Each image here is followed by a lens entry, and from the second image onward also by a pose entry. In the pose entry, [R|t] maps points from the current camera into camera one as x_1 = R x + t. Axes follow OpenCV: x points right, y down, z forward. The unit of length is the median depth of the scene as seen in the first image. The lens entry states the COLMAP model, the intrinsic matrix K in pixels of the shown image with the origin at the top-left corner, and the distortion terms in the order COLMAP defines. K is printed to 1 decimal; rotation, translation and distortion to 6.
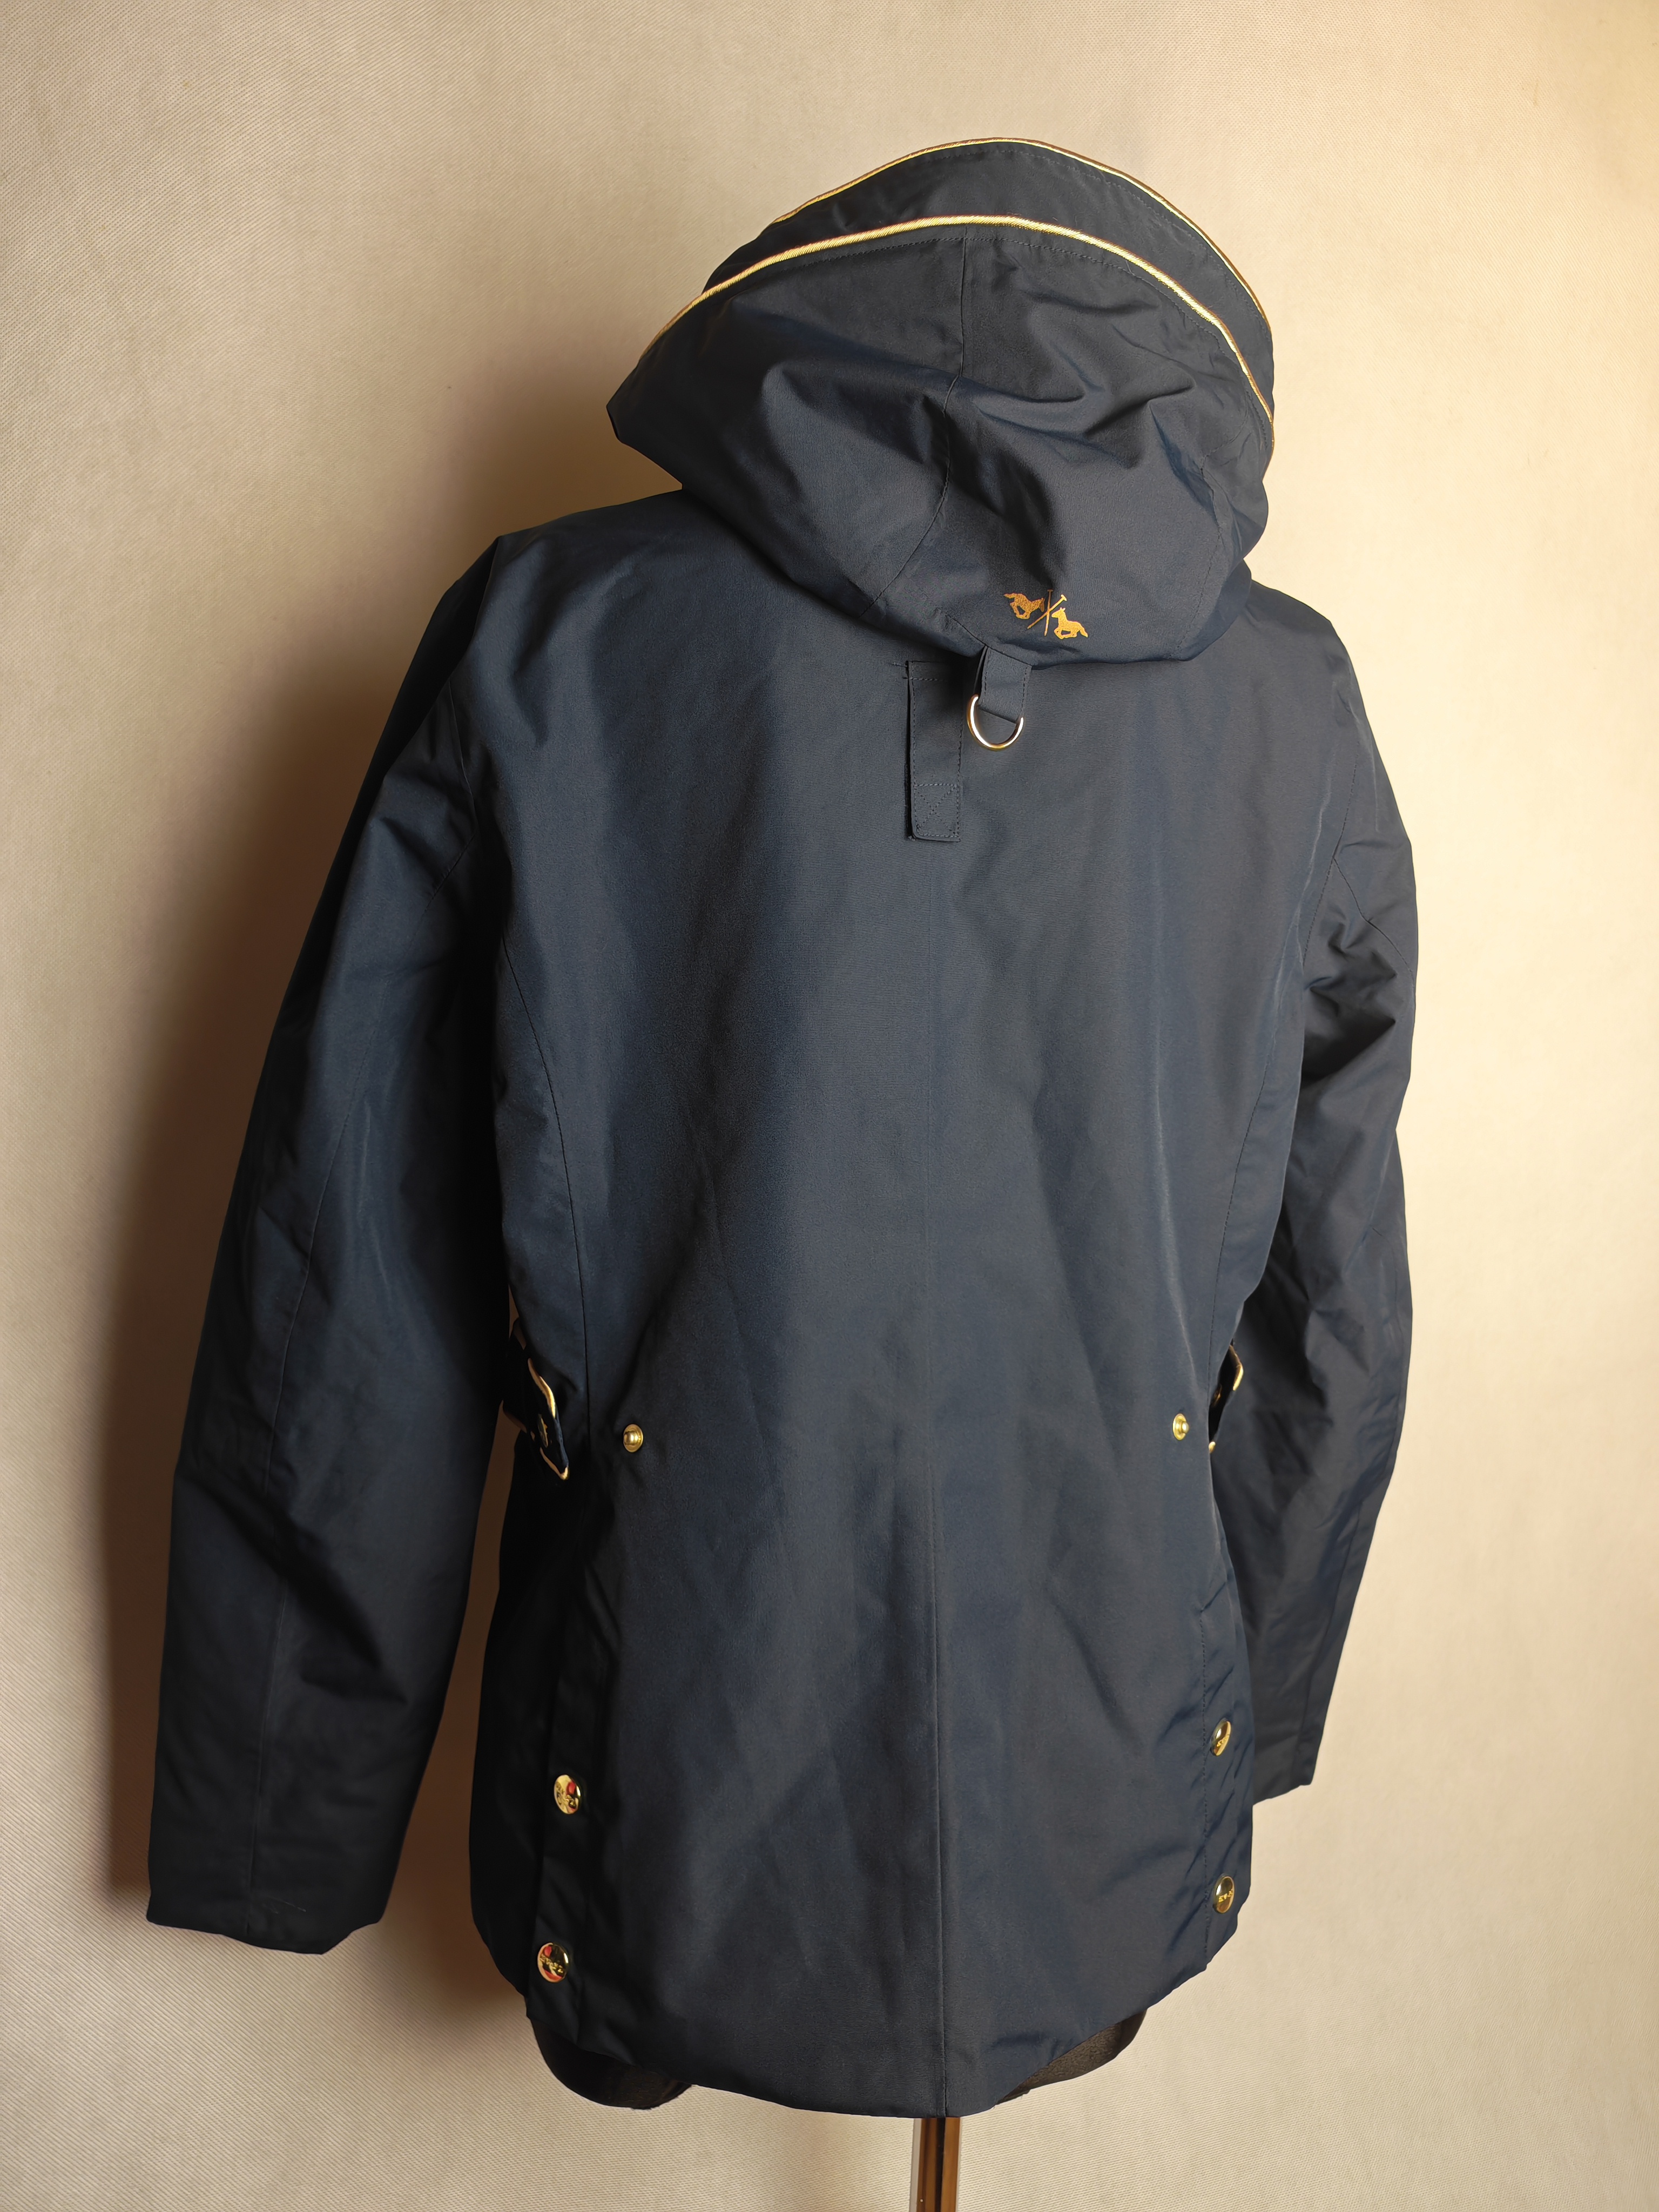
lens RADIAL K [[1535.5, 0, 834.6], [0, 1535.5, 1105.7], [0, 0, 1]] dist [0.057719, -0.052402]
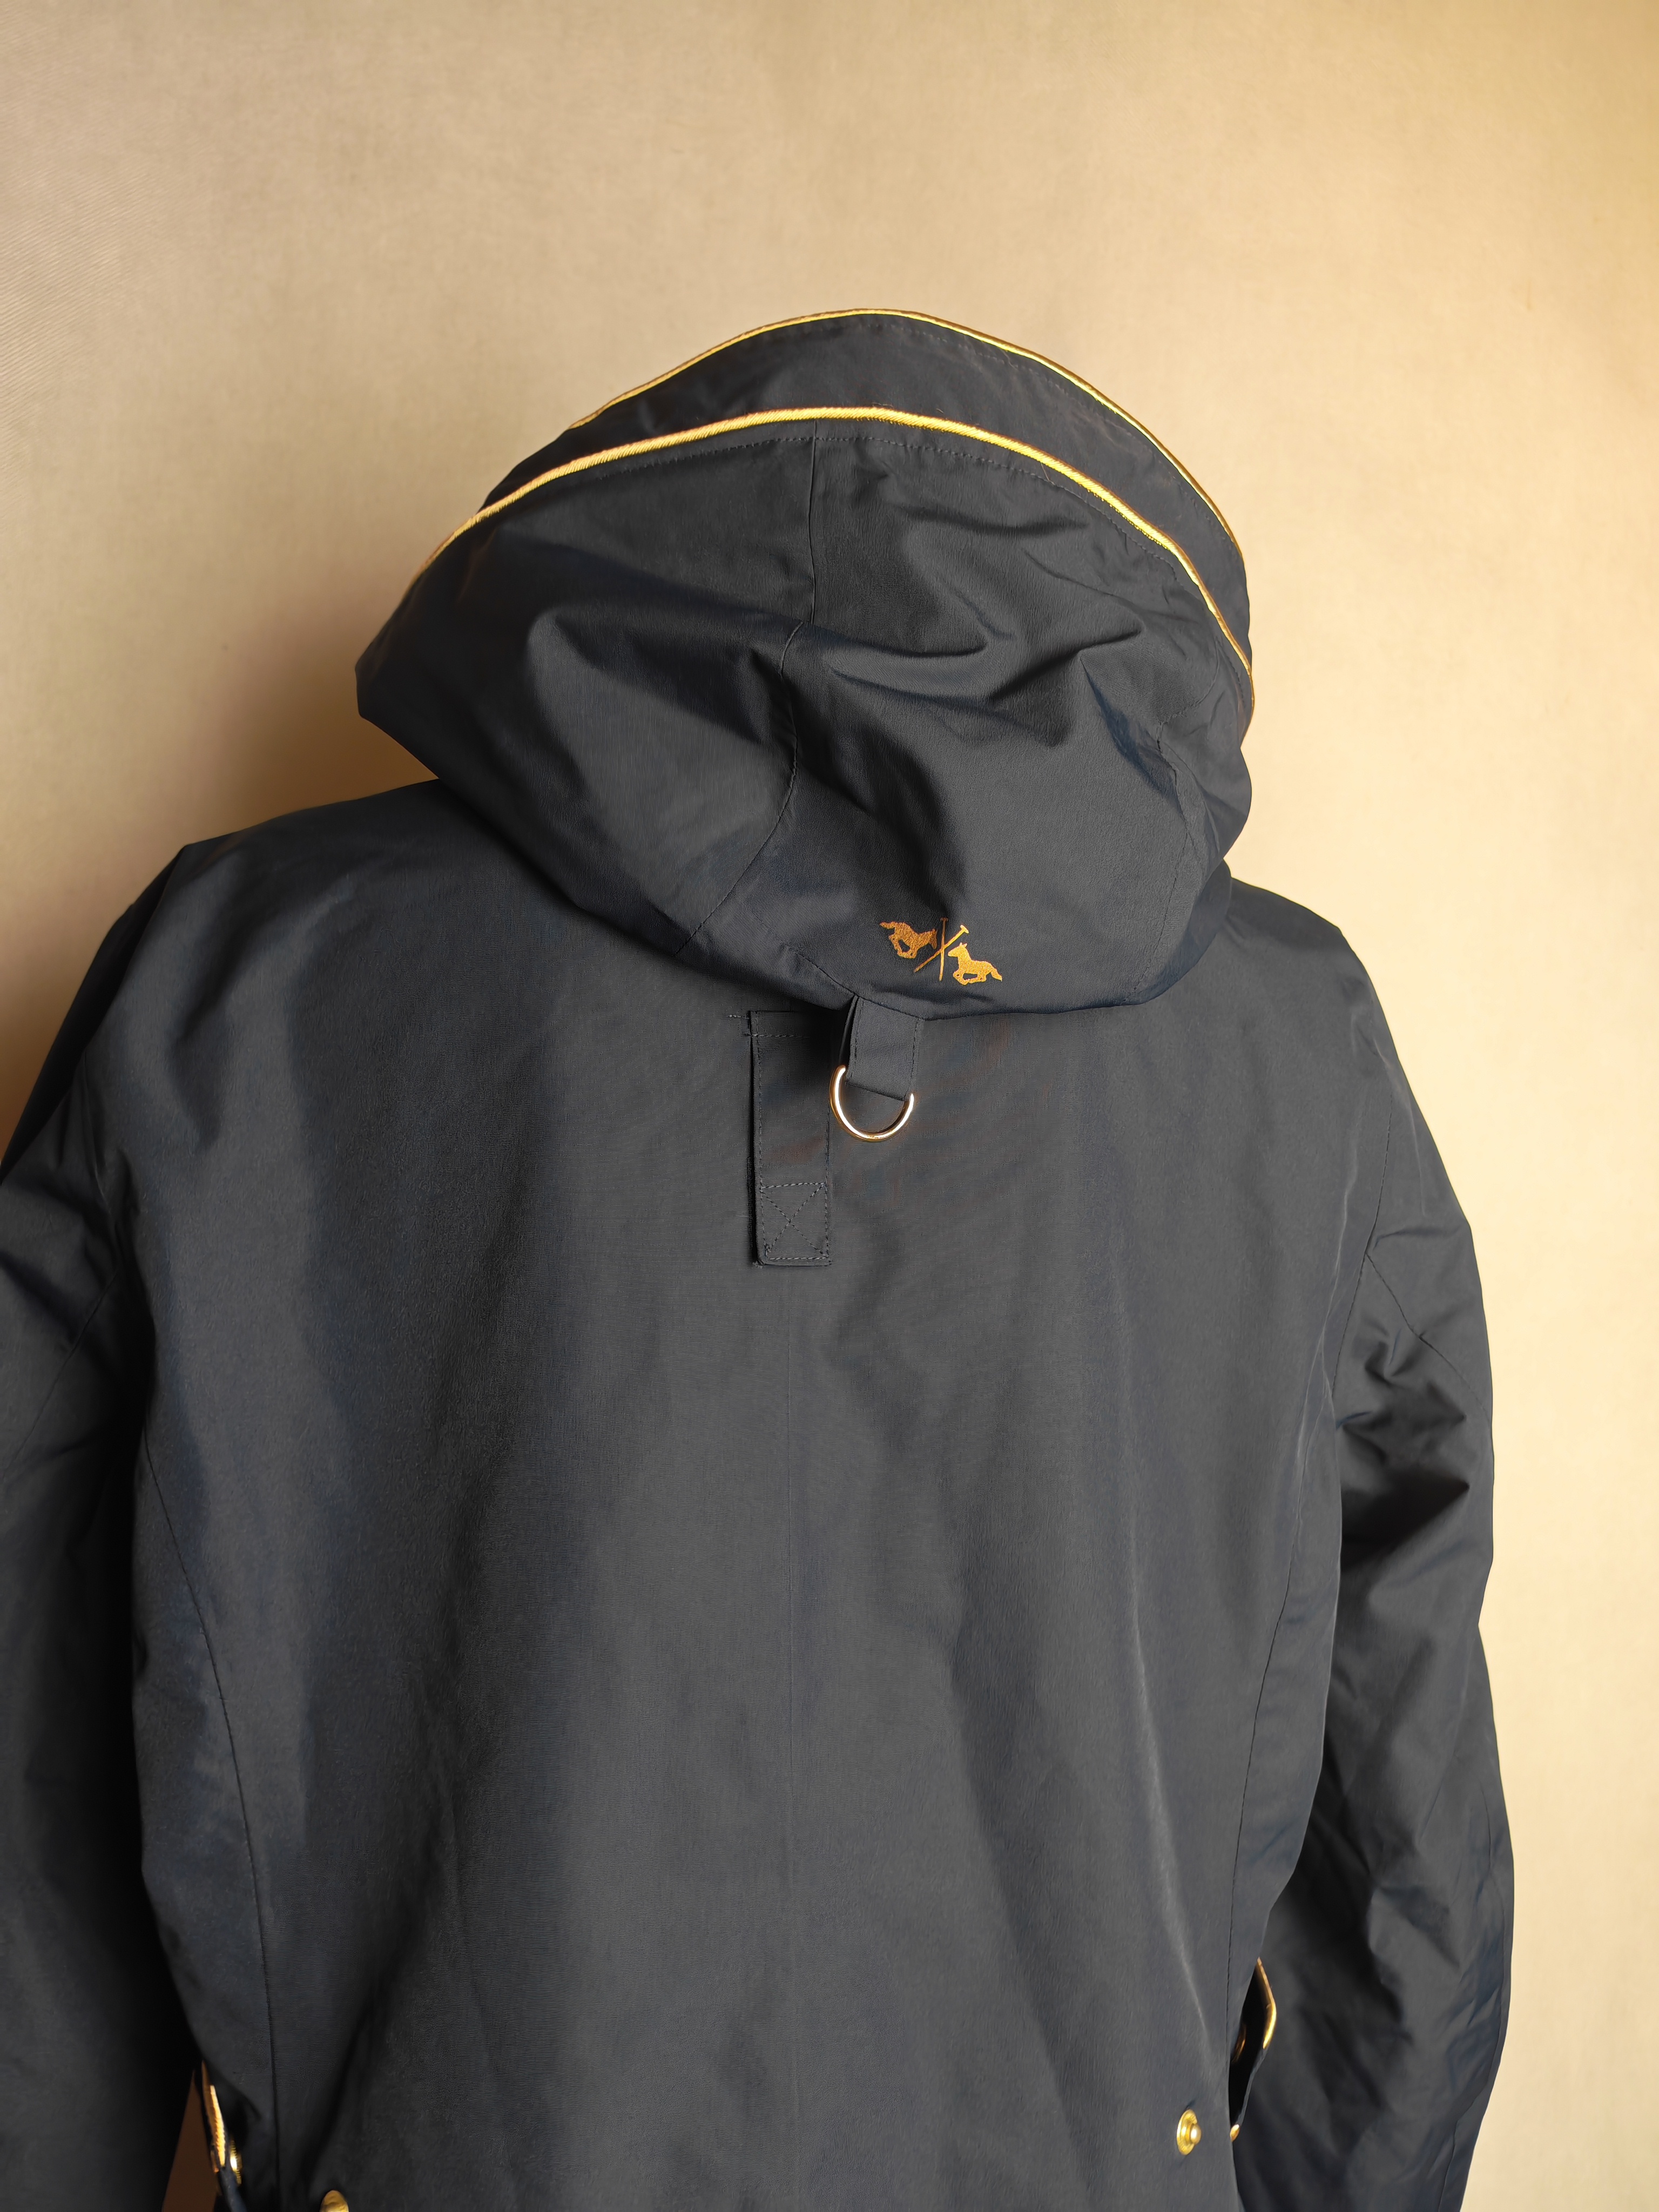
lens RADIAL K [[1535.5, 0, 804.3], [0, 1535.5, 1163.0], [0, 0, 1]] dist [0.057719, -0.052402]
pose [[0.999847, -0.017150, -0.003541, 0.072676], [0.016680, 0.994262, -0.105665, -0.144520], [0.005333, 0.105589, 0.994396, 0.311955]]
